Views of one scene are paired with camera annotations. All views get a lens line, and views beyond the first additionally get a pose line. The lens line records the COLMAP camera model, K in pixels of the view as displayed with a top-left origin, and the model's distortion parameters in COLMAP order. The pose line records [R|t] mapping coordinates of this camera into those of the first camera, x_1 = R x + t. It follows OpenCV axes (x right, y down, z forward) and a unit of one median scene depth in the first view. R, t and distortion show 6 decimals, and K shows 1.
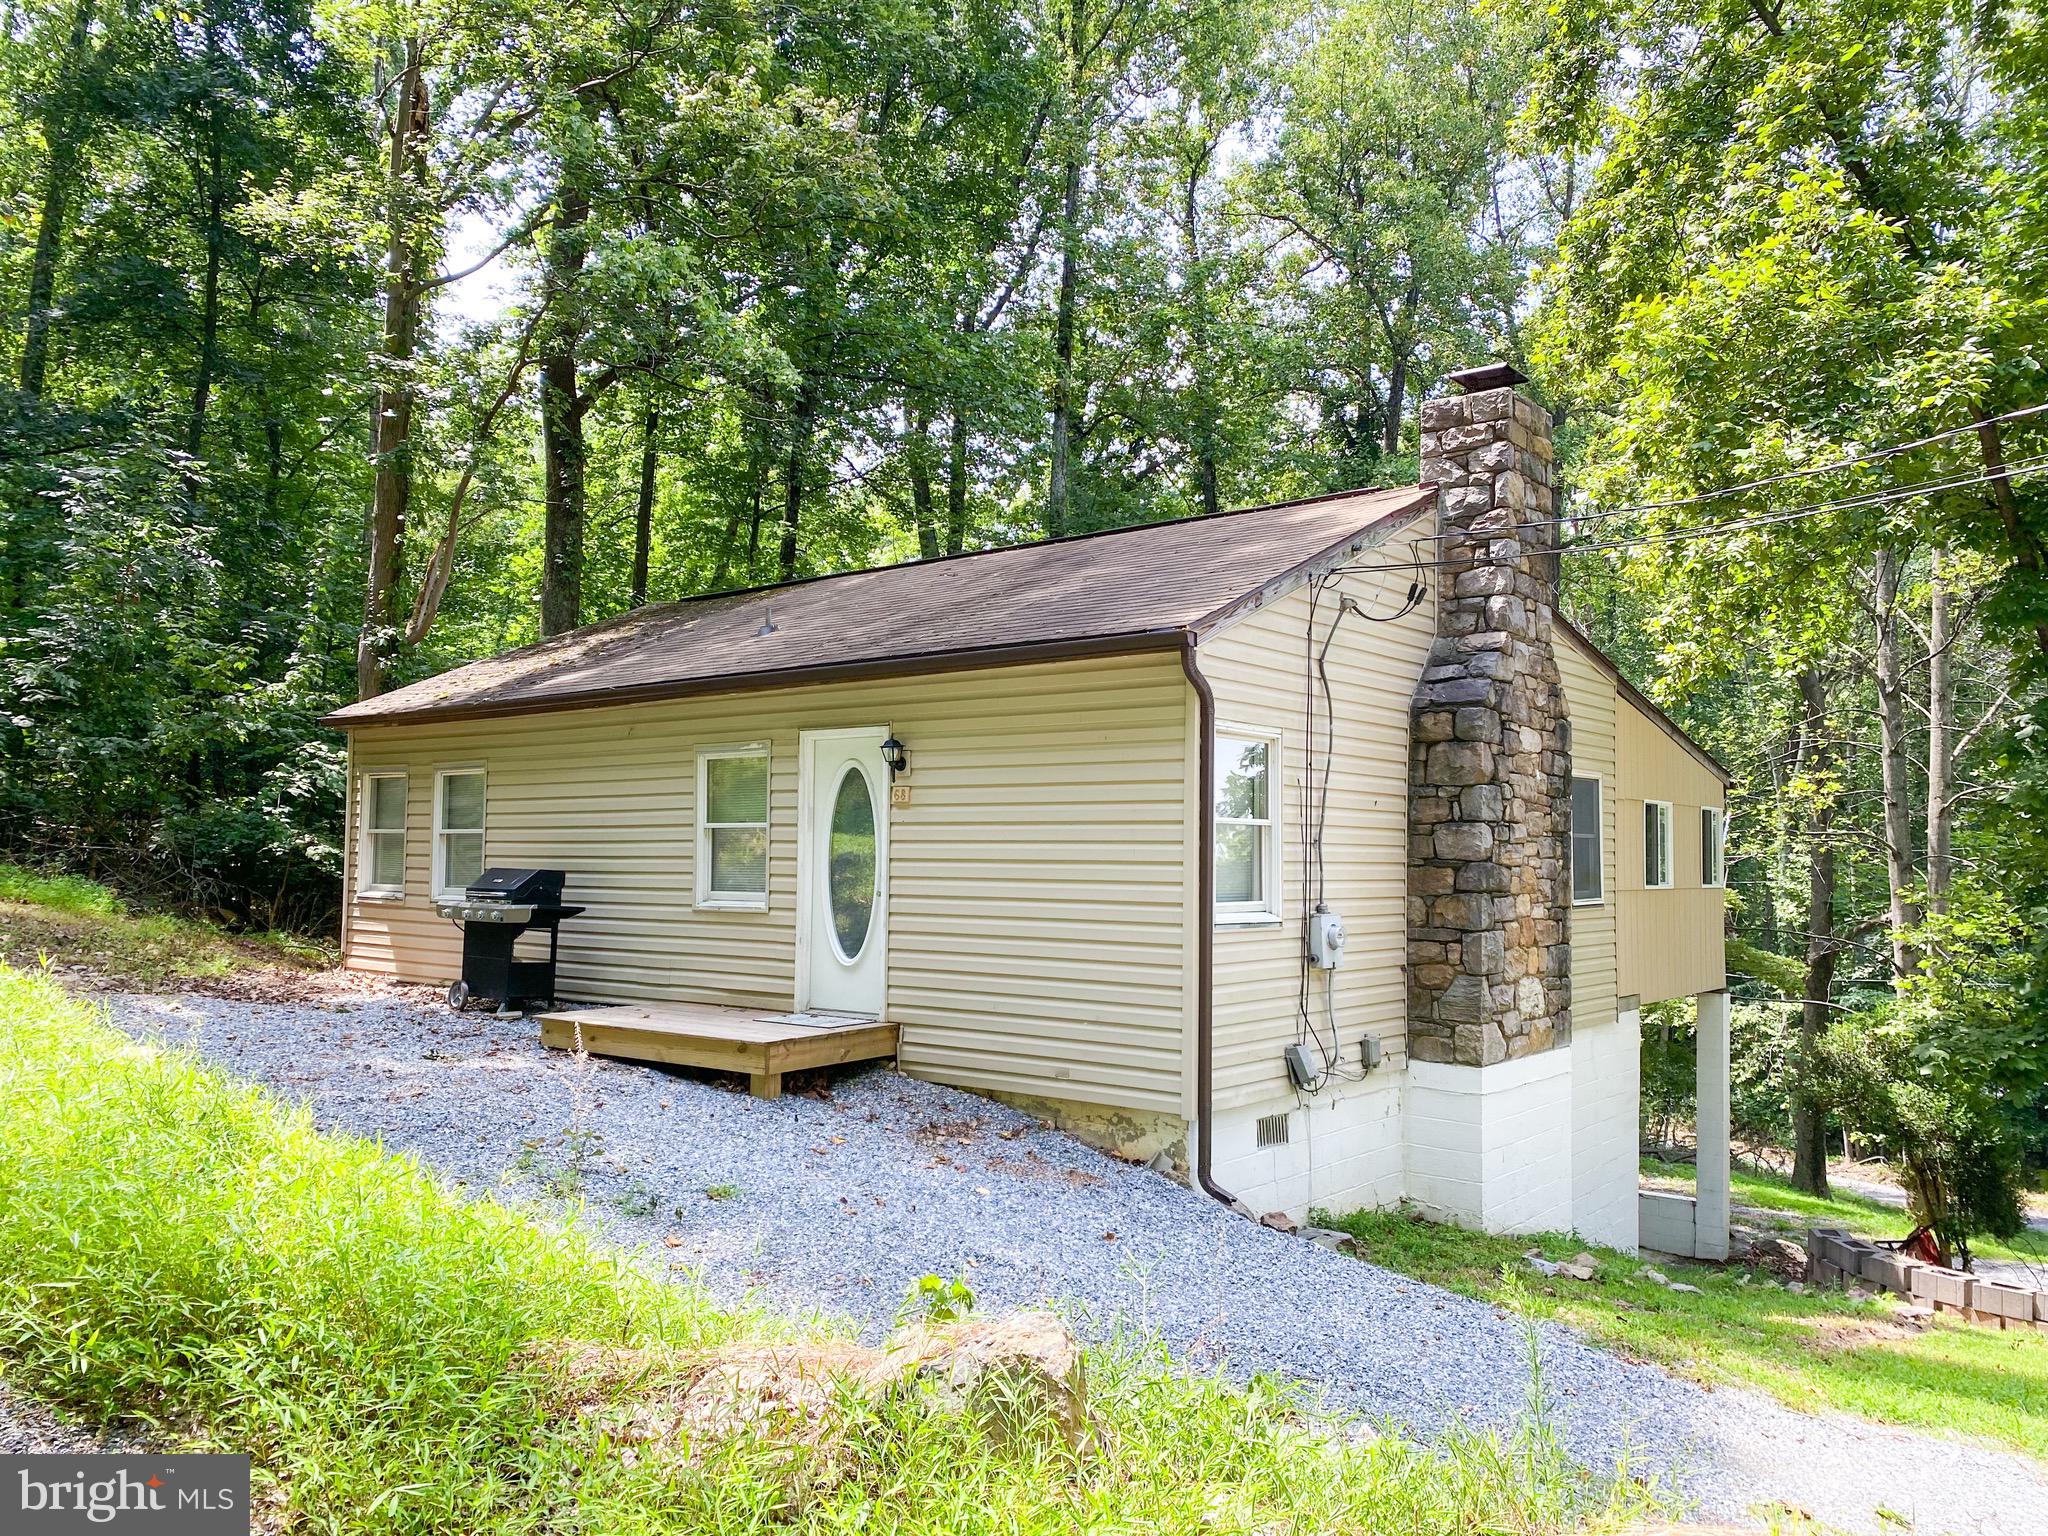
lens RADIAL K [[1550.2, 0, 1021.3], [0, 1550.2, 782.1], [0, 0, 1]] dist [0.074466, -0.010279]
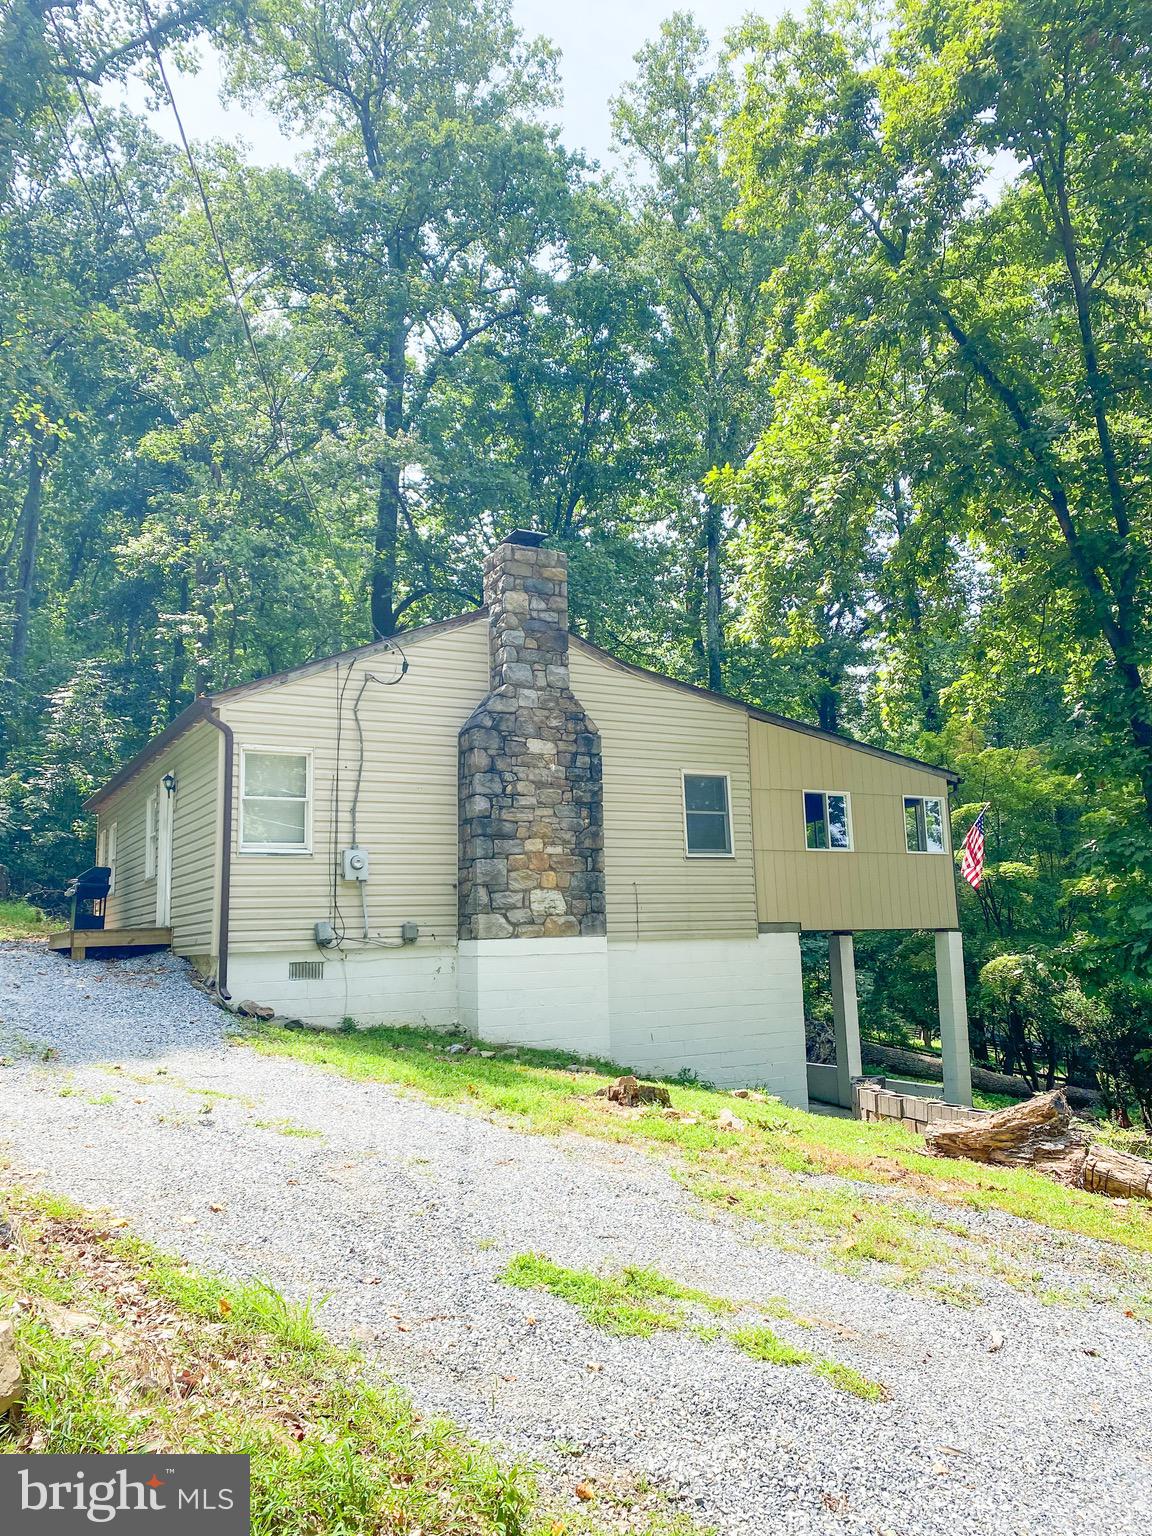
lens RADIAL K [[1162.6, 0, 591.5], [0, 1162.6, 765.9], [0, 0, 1]] dist [0.074466, -0.010279]
pose [[0.925377, -0.095149, -0.366913, 0.856414], [0.058130, 0.992154, -0.110682, 0.138215], [0.374565, 0.081094, 0.923647, -0.123332]]
